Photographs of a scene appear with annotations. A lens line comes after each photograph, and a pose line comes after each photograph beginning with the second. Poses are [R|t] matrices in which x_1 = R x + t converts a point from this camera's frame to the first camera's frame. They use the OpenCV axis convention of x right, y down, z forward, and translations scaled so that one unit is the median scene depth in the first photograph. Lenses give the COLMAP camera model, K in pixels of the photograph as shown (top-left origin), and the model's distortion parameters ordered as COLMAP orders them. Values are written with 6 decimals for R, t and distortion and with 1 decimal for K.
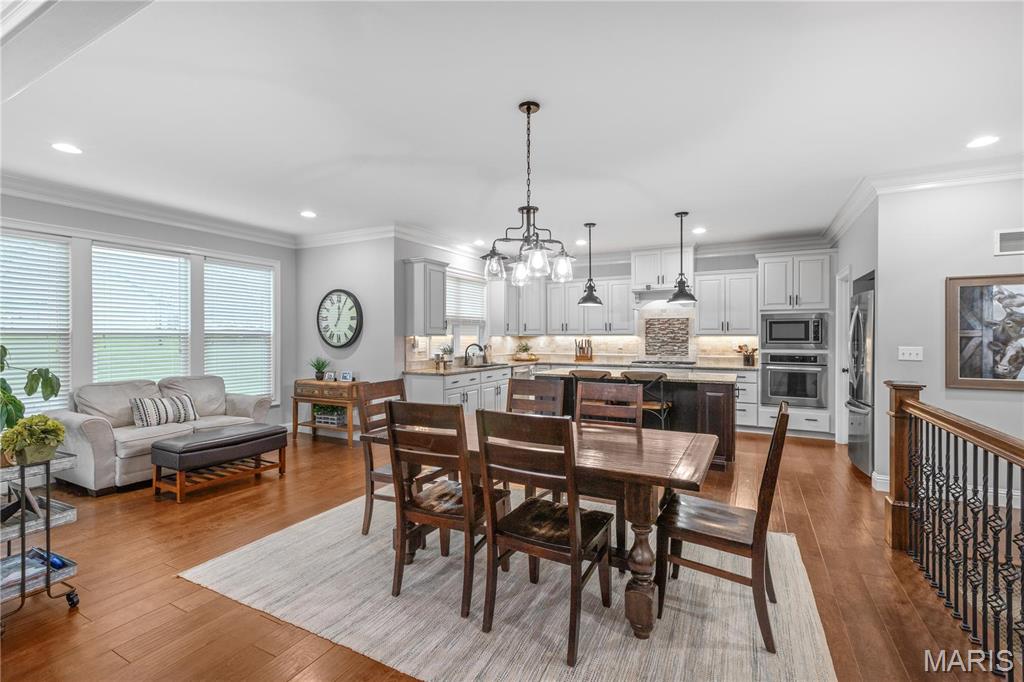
lens RADIAL K [[456.8, 0, 507.6], [0, 456.8, 336.6], [0, 0, 1]] dist [-0.001399, 0.000904]
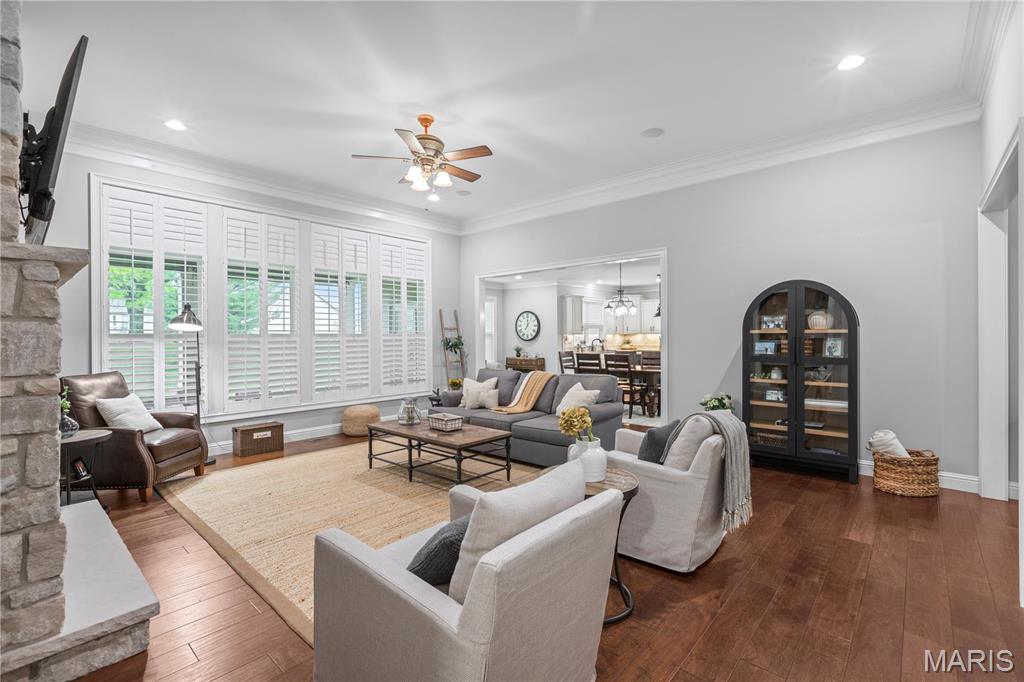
lens RADIAL K [[456.8, 0, 507.8], [0, 456.8, 337.1], [0, 0, 1]] dist [-0.001399, 0.000904]
pose [[0.970514, -0.004398, -0.241006, 0.020994], [0.005028, 0.999985, 0.002000, 0.004666], [0.240994, -0.003153, 0.970521, -0.905463]]
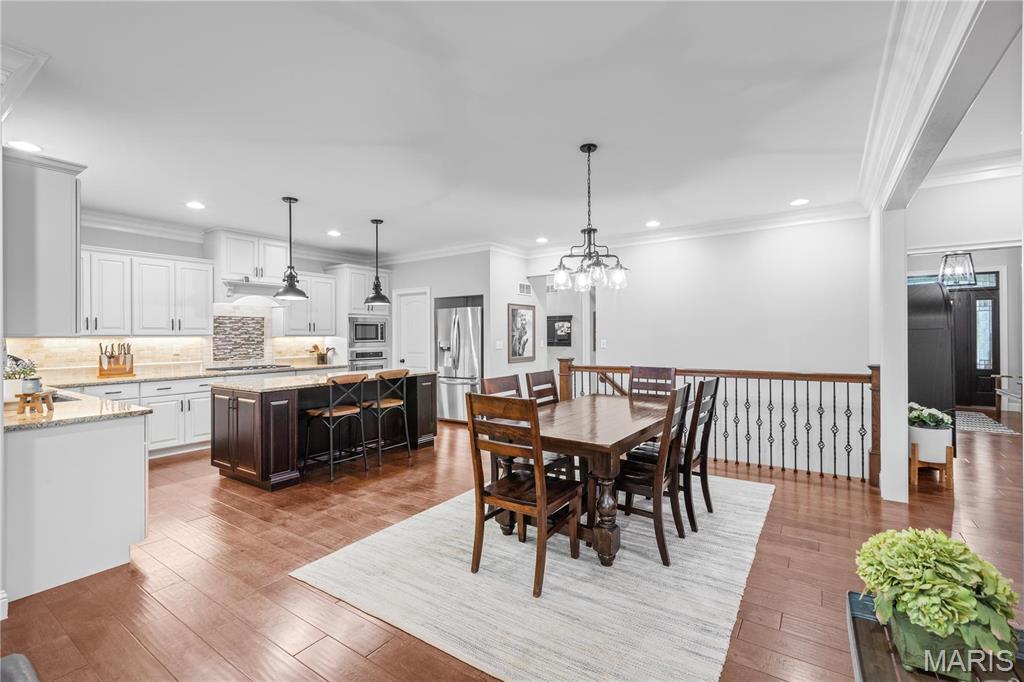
lens RADIAL K [[456.8, 0, 511.0], [0, 456.8, 332.5], [0, 0, 1]] dist [-0.001399, 0.000904]
pose [[0.119455, 0.005765, 0.992823, -0.534268], [0.009251, 0.999933, -0.006919, 0.001007], [-0.992796, 0.010012, 0.119394, 0.473730]]
